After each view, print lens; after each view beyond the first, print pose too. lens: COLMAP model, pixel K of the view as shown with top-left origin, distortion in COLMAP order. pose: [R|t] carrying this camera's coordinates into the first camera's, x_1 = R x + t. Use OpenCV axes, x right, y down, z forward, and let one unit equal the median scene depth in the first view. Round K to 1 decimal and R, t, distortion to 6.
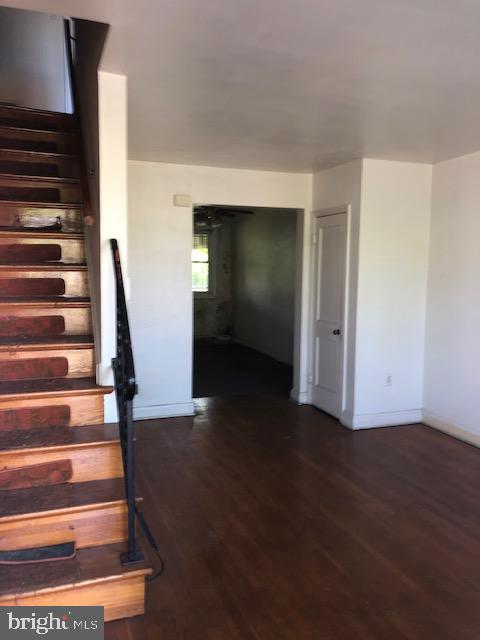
lens RADIAL K [[535.2, 0, 240.0], [0, 535.2, 319.8], [0, 0, 1]] dist [0.031681, -0.027926]
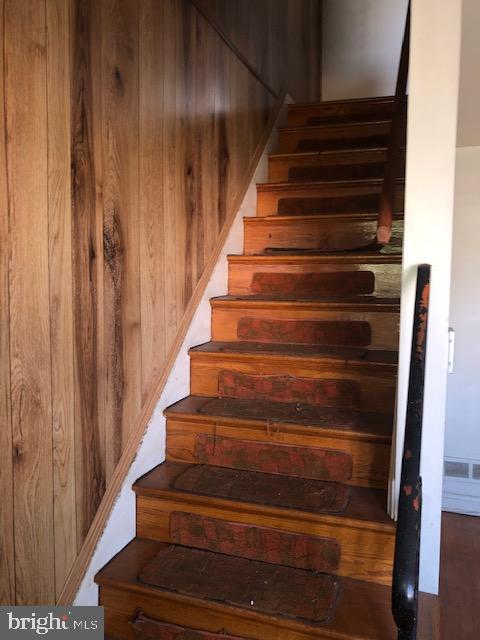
lens RADIAL K [[535.2, 0, 240.2], [0, 535.2, 319.9], [0, 0, 1]] dist [0.031681, -0.027926]
pose [[0.775002, 0.048830, -0.630069, -0.032483], [-0.068778, 0.997605, -0.007286, -0.068926], [0.628205, 0.048982, 0.776505, 0.408993]]
